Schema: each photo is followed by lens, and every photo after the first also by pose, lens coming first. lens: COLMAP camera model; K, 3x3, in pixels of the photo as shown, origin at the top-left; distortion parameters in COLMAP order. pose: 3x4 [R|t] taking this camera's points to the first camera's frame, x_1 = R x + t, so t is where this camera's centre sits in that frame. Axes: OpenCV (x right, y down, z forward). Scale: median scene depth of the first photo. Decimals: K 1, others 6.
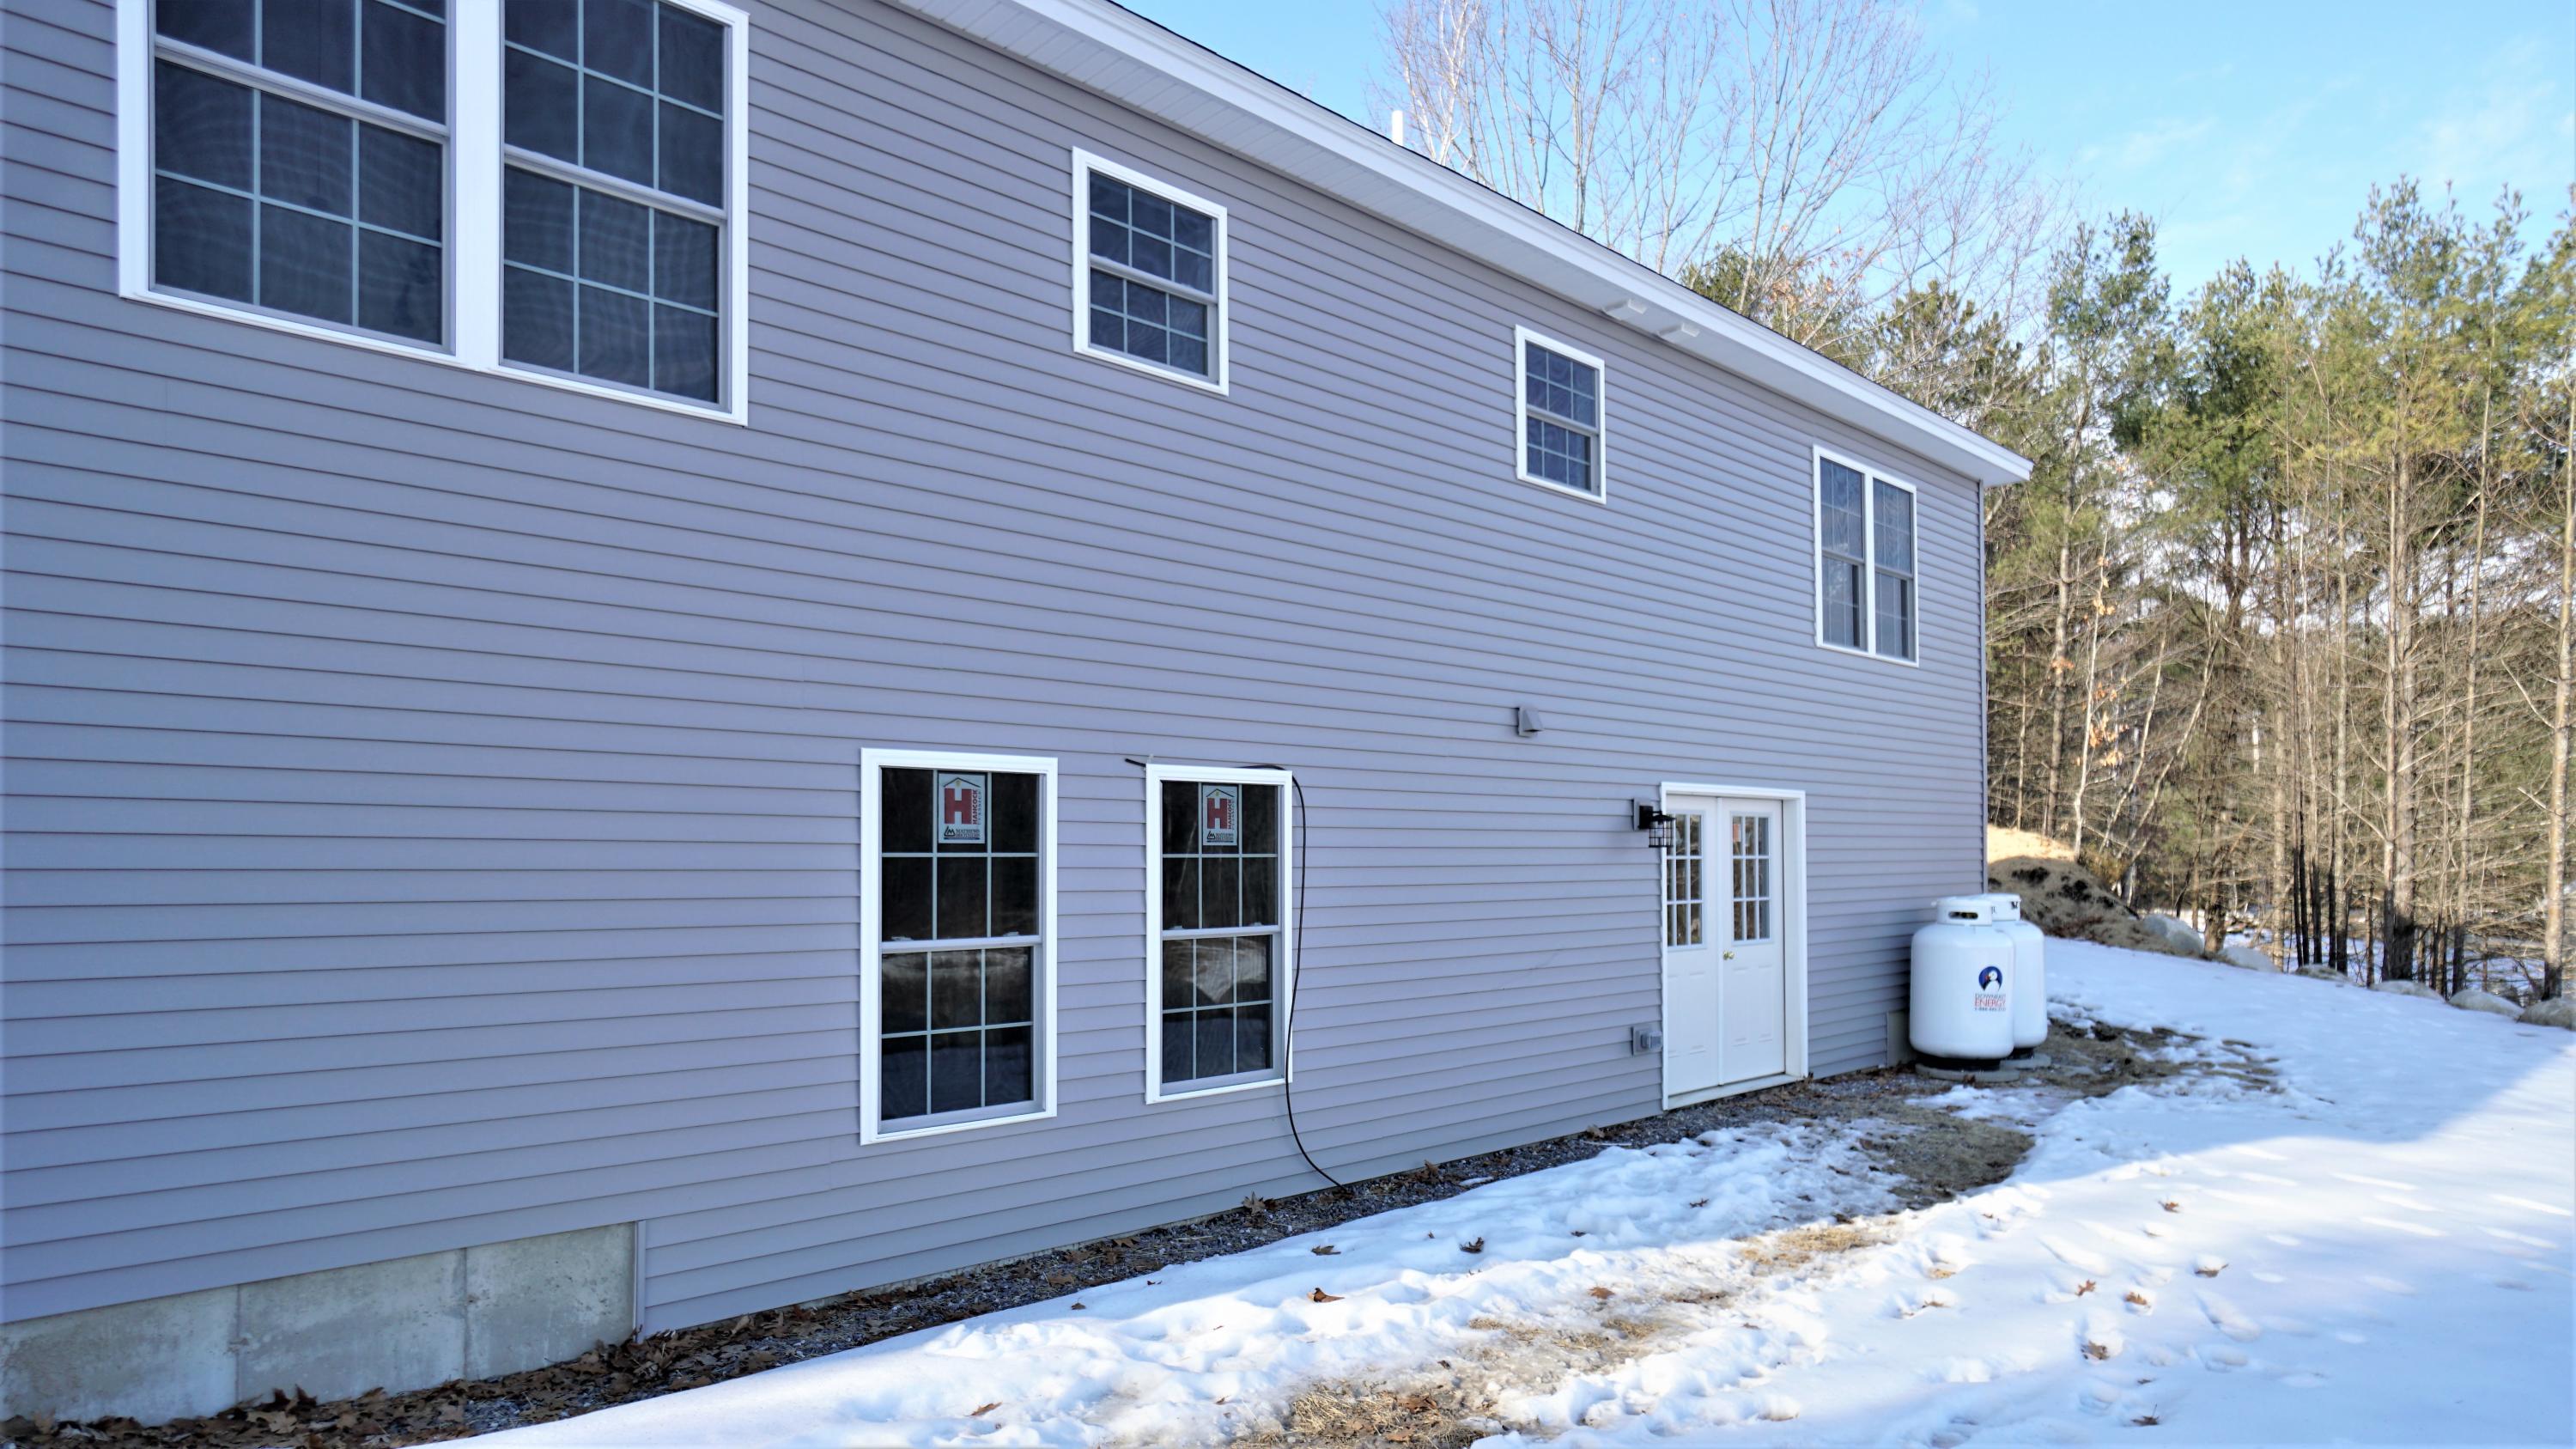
lens RADIAL K [[1528.5, 0, 1287.7], [0, 1528.5, 800.8], [0, 0, 1]] dist [-0.000196, 0.033067]
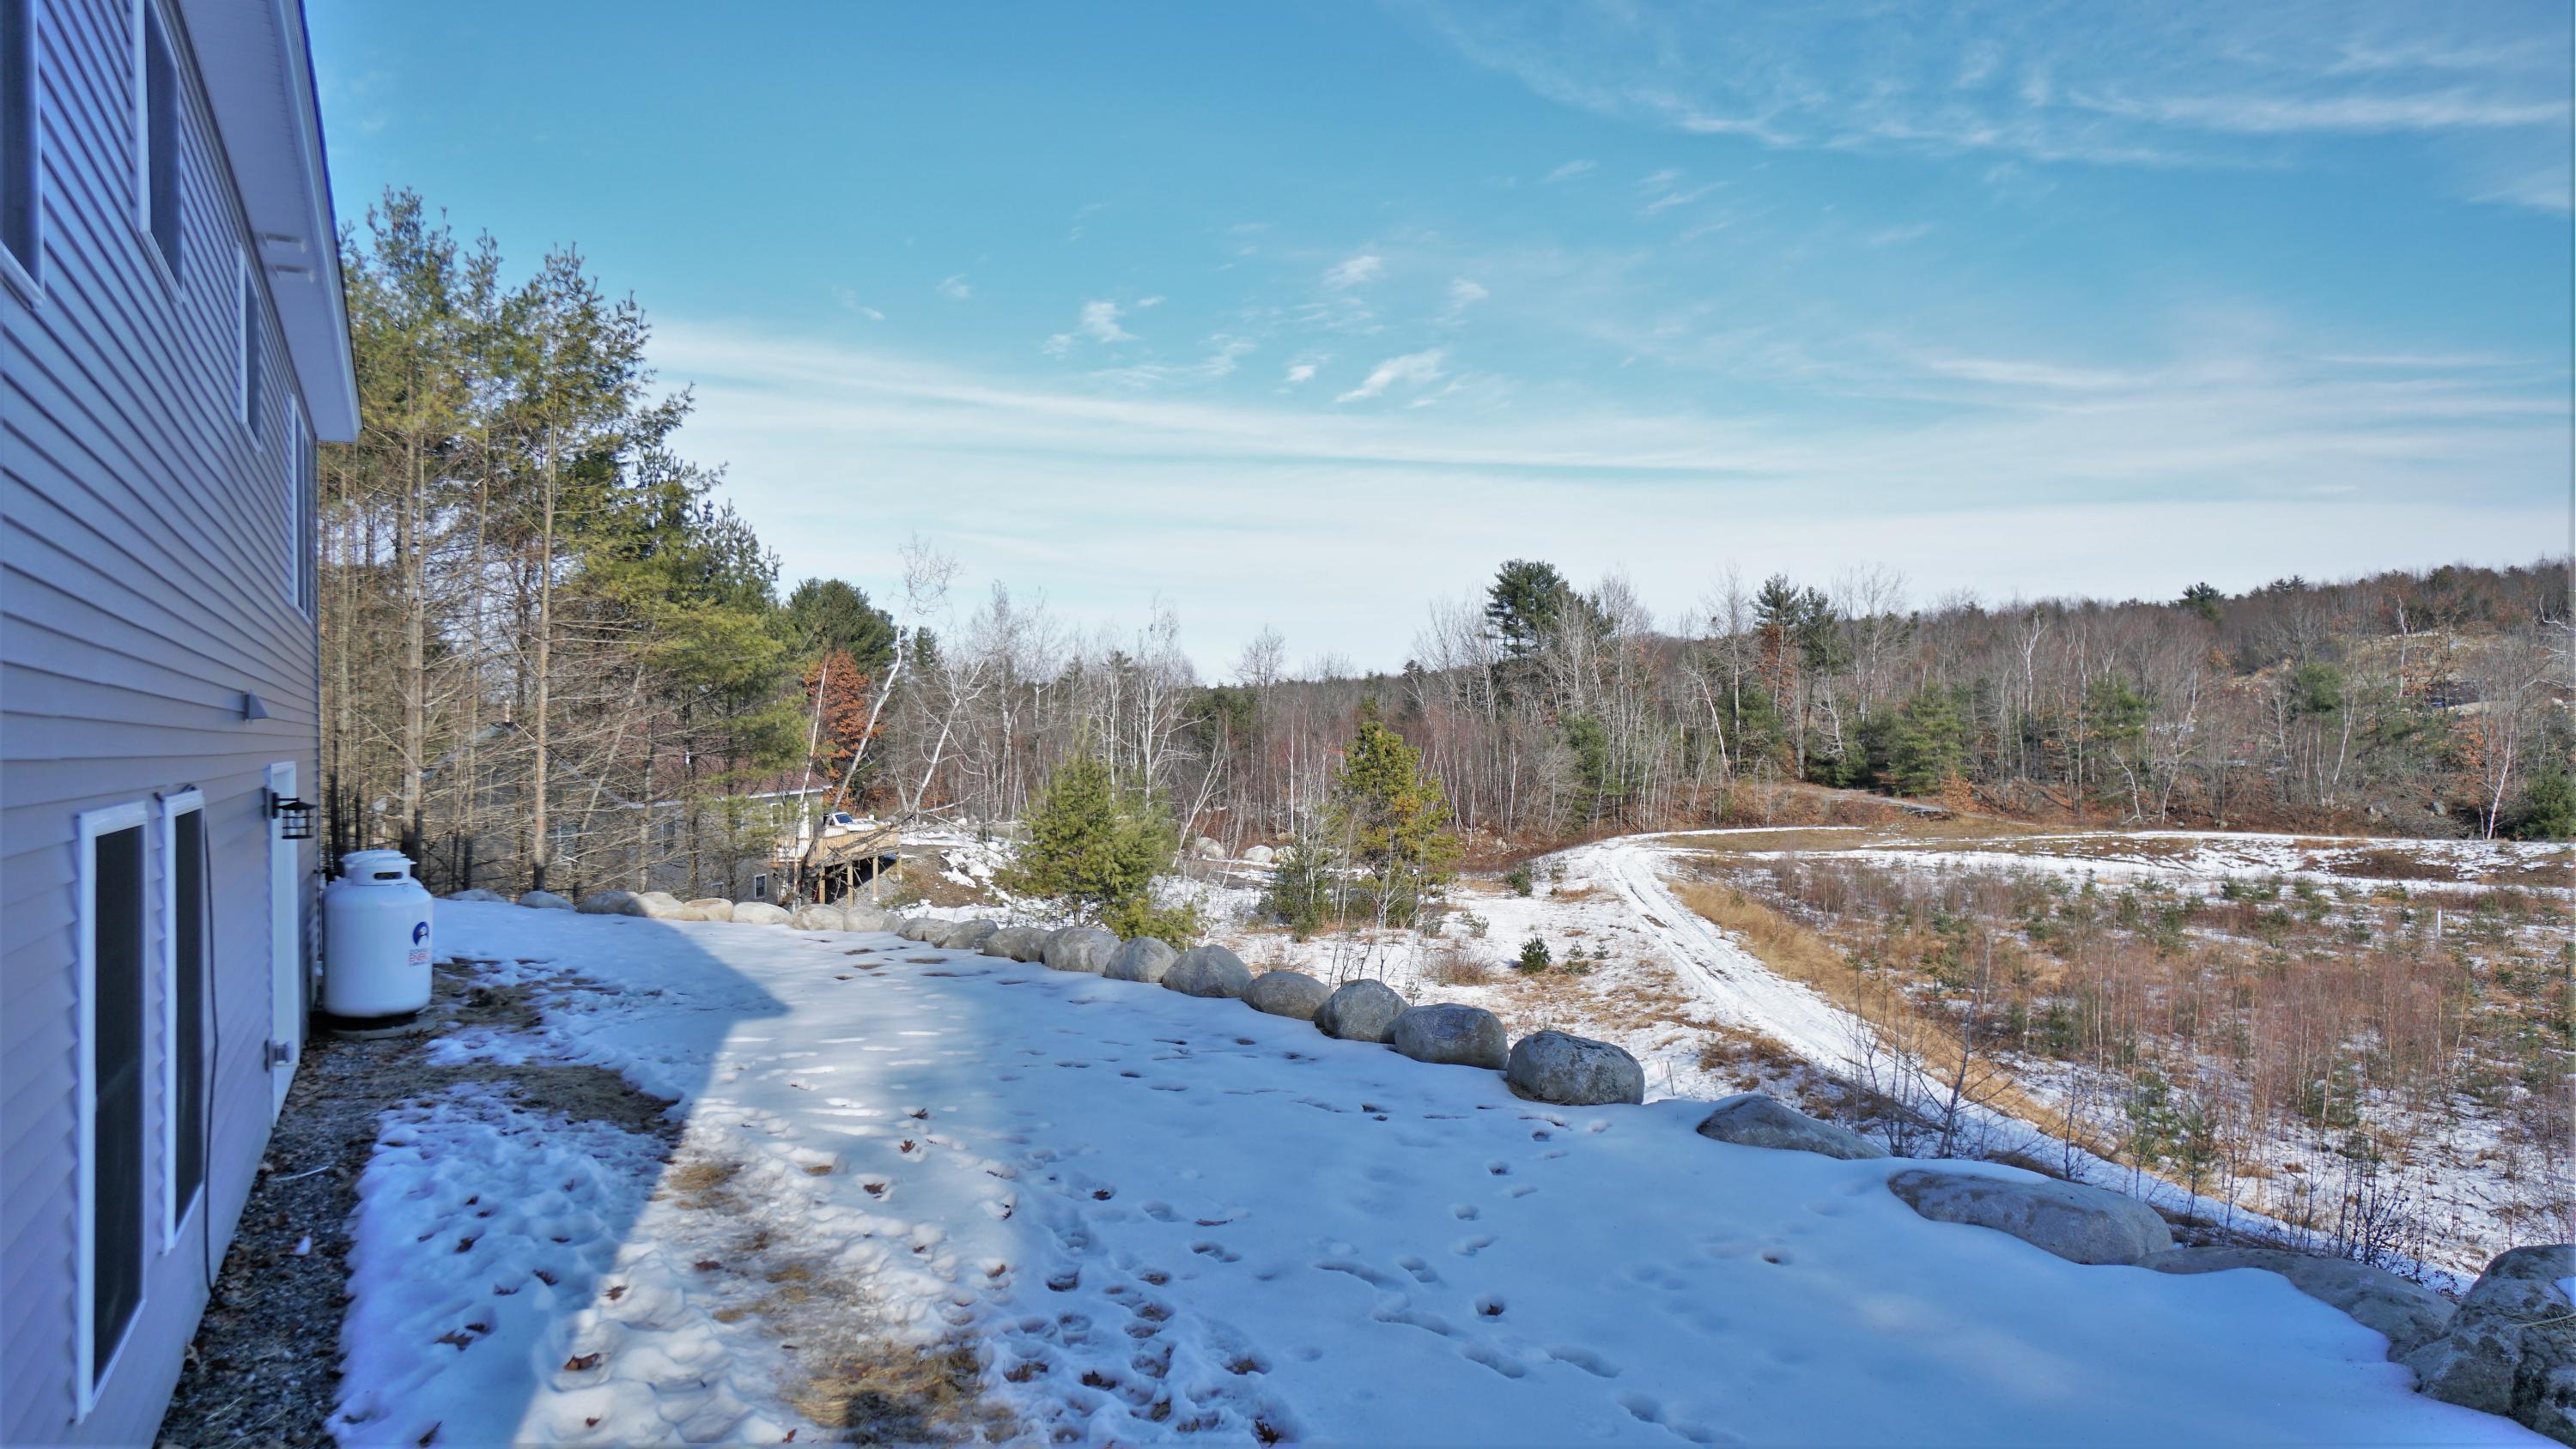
lens RADIAL K [[1539.2, 0, 1234.9], [0, 1539.2, 709.6], [0, 0, 1]] dist [-0.029157, 0.033612]
pose [[0.278800, 0.005293, 0.960335, -0.717935], [-0.014835, 0.999889, -0.001205, -0.081312], [-0.960235, -0.013910, 0.278847, 0.312039]]
